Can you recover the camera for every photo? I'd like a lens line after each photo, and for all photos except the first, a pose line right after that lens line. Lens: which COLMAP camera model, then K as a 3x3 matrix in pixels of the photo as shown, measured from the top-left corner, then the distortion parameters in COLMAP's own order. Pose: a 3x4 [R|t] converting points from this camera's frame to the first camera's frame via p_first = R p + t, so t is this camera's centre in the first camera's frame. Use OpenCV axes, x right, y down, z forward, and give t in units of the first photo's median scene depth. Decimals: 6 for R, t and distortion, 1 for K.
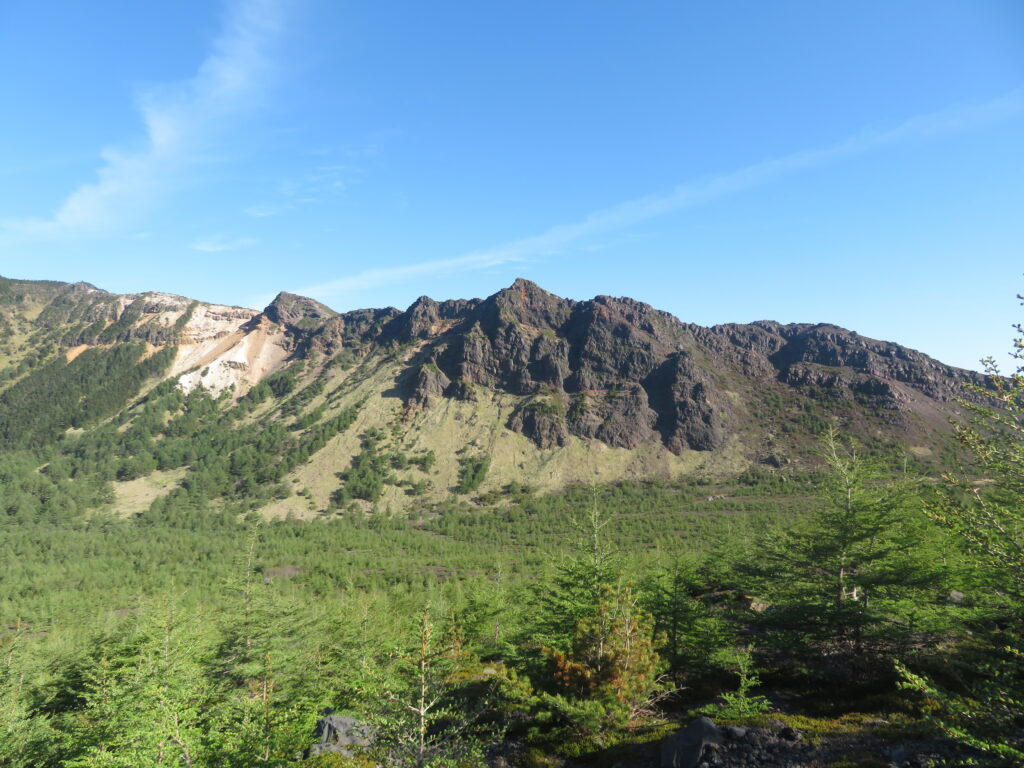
lens RADIAL K [[731.9, 0, 512.0], [0, 731.9, 384.0], [0, 0, 1]] dist [0.001055, -0.000854]
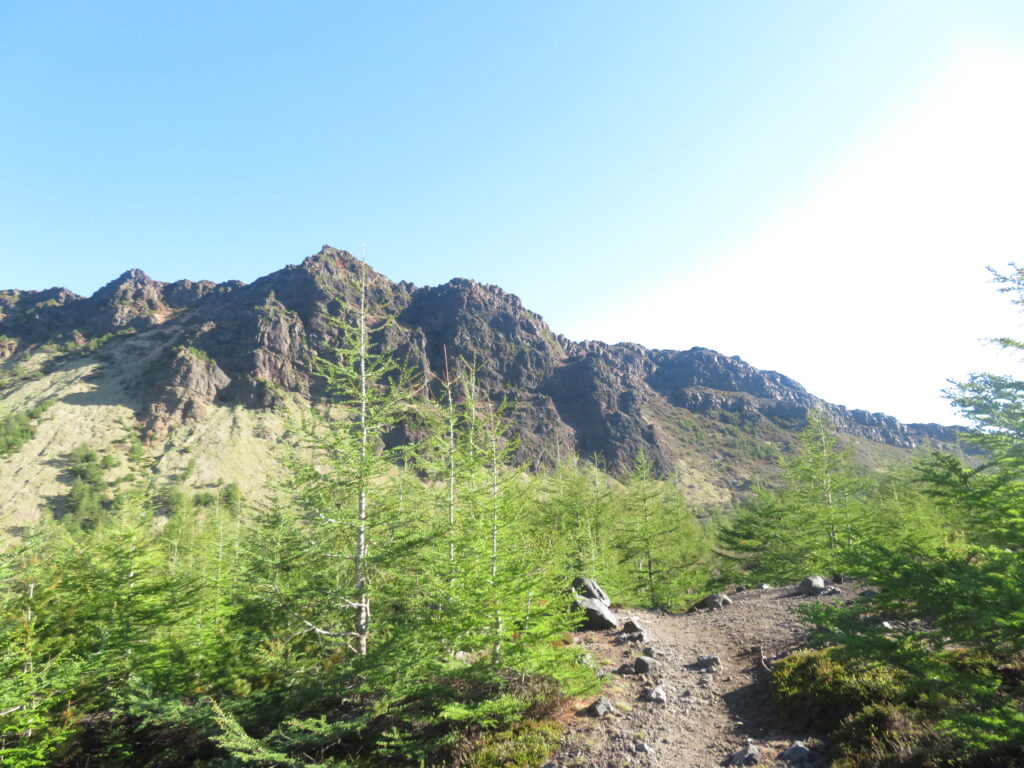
lens RADIAL K [[731.9, 0, 512.0], [0, 731.9, 384.0], [0, 0, 1]] dist [0.001055, -0.000854]
pose [[0.852855, 0.078129, 0.516270, -0.193945], [0.016858, 0.984107, -0.176777, 0.105905], [-0.521876, 0.159468, 0.837983, 0.407165]]
